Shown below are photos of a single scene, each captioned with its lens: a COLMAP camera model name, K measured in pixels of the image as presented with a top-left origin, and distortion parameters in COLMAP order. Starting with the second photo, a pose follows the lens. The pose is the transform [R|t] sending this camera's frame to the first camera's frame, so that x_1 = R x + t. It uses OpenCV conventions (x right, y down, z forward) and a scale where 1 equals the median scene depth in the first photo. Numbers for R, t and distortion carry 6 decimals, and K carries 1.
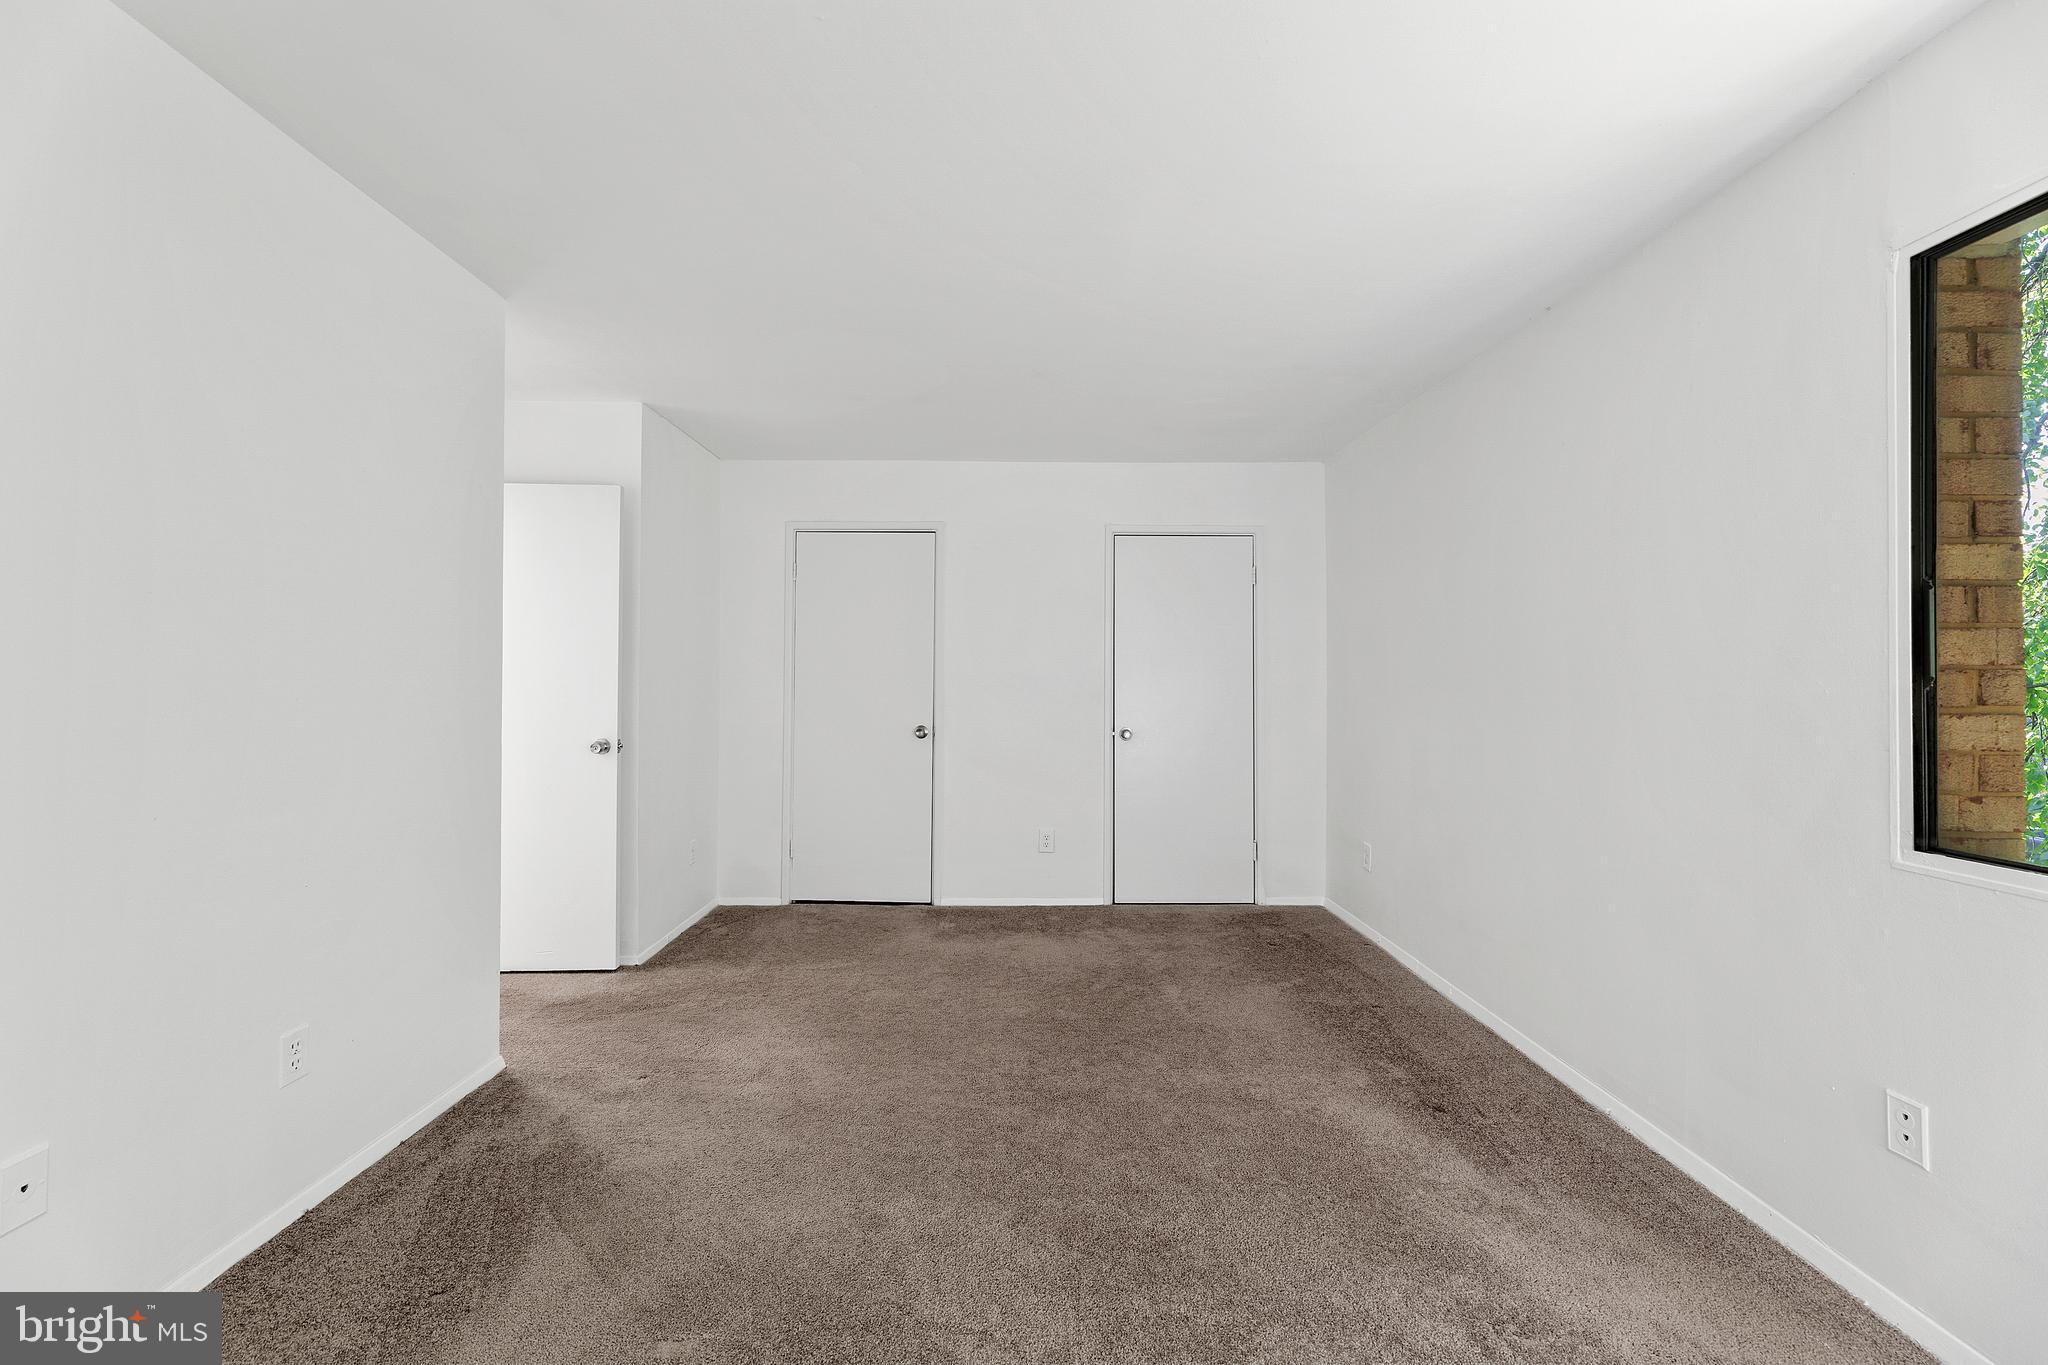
lens RADIAL K [[820.6, 0, 1024.2], [0, 820.6, 678.1], [0, 0, 1]] dist [-0.003179, -0.000673]
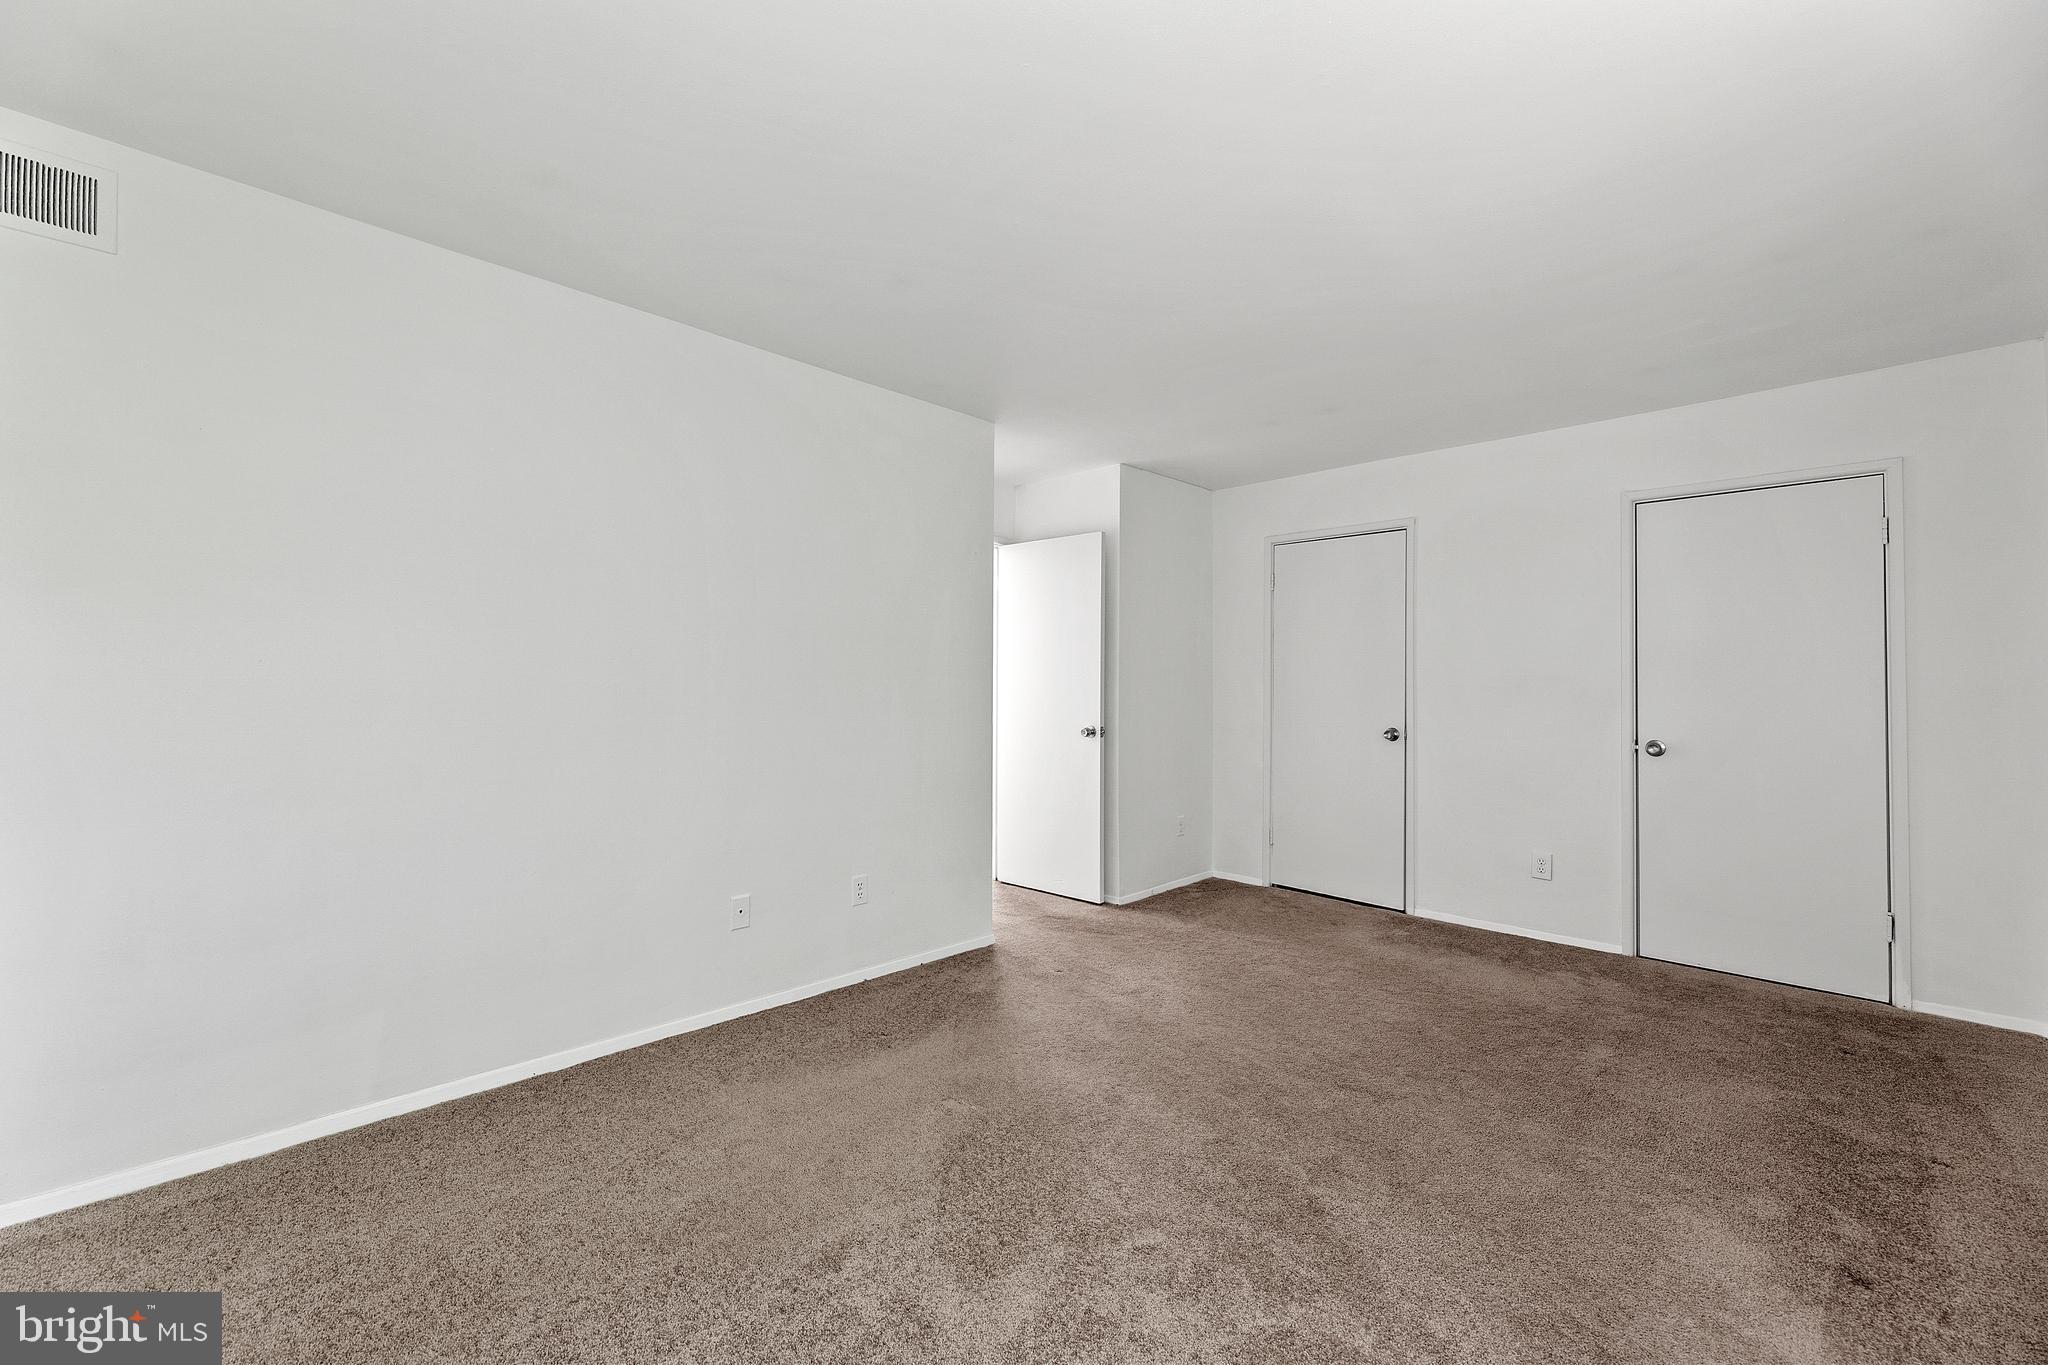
lens RADIAL K [[820.6, 0, 1022.8], [0, 820.6, 682.2], [0, 0, 1]] dist [-0.003179, -0.000673]
pose [[0.706499, -0.000448, -0.707714, 0.331924], [0.000426, 1.000000, -0.000208, 0.004368], [0.707714, -0.000154, 0.706499, -0.006794]]
